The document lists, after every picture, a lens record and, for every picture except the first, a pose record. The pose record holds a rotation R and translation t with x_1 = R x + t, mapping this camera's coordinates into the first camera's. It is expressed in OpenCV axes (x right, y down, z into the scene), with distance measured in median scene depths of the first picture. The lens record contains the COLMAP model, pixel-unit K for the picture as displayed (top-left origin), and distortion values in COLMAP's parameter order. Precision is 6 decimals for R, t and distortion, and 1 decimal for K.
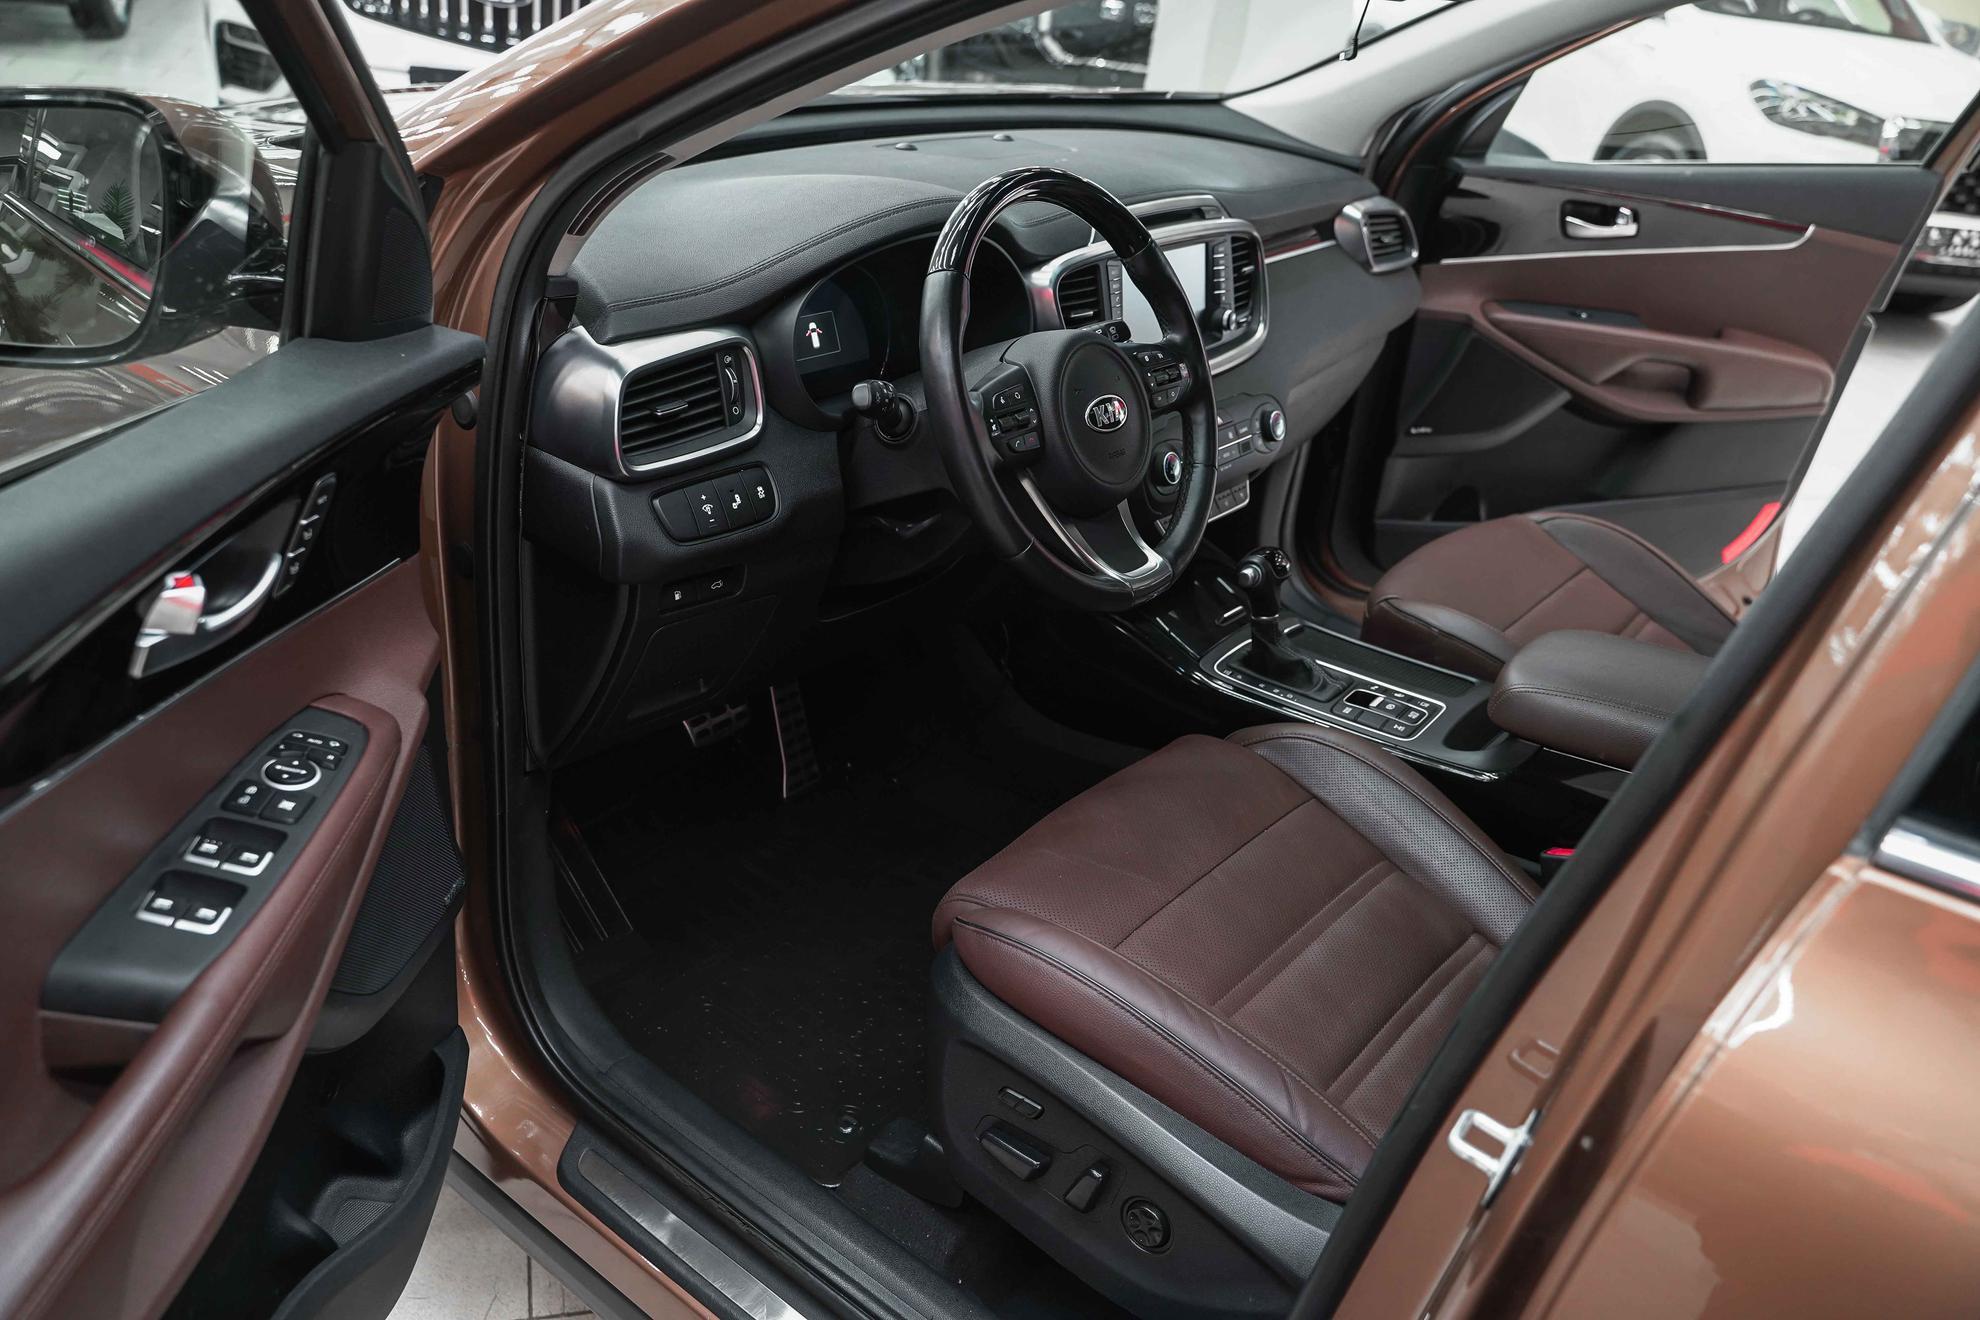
lens RADIAL K [[1586.6, 0, 992.7], [0, 1586.6, 658.9], [0, 0, 1]] dist [-0.011291, 0.009426]
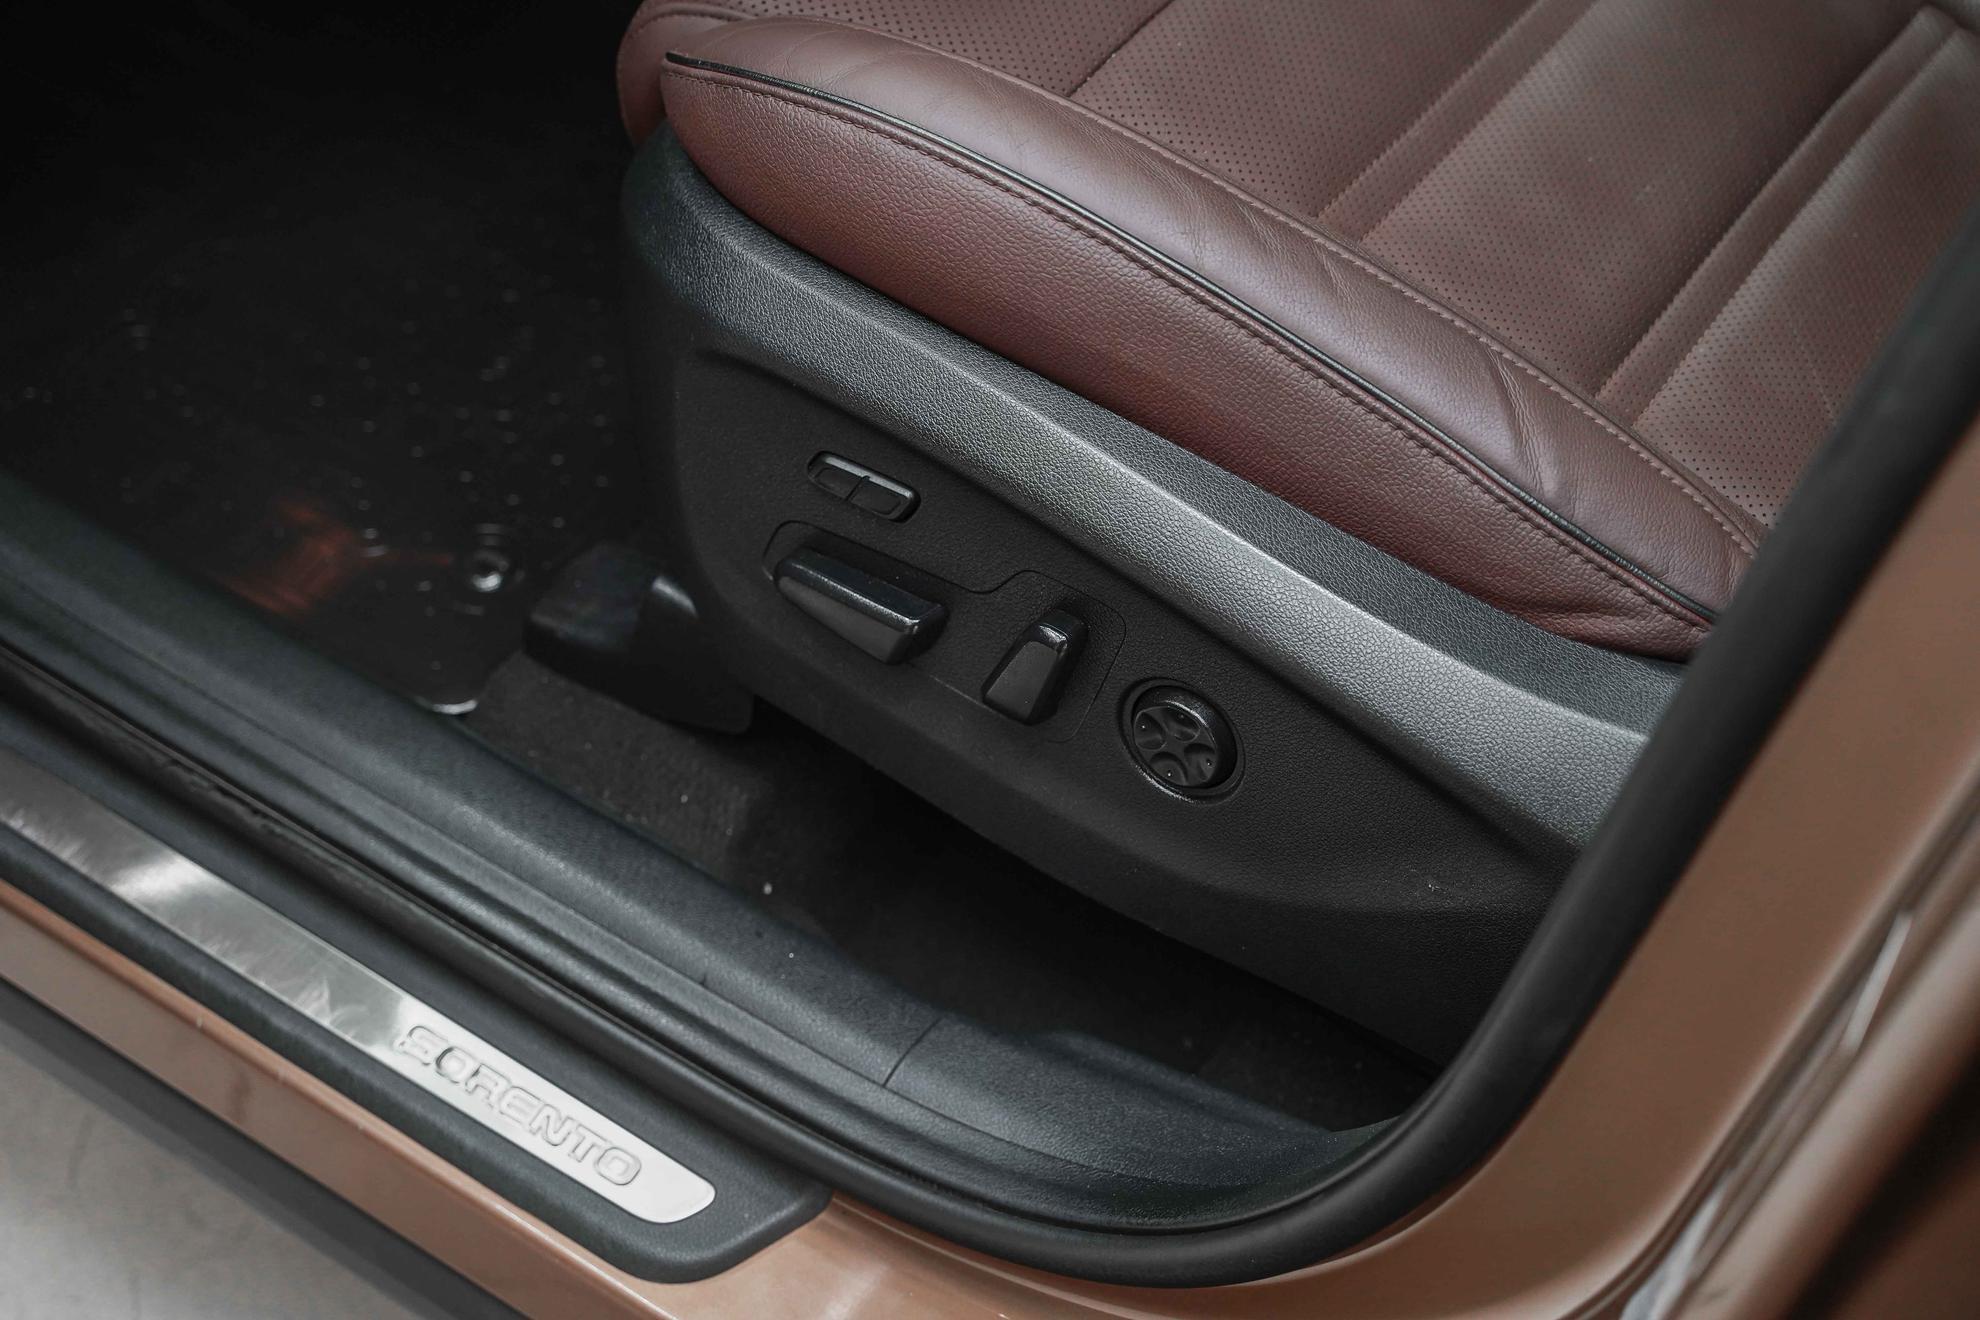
lens RADIAL K [[3000.8, 0, 990.0], [0, 3000.8, 660.0], [0, 0, 1]] dist [-0.010933, -0.078668]
pose [[0.995956, -0.085675, 0.027046, 0.025485], [0.072432, 0.943805, 0.322467, 0.071525], [-0.053153, -0.319204, 0.946194, 0.238996]]
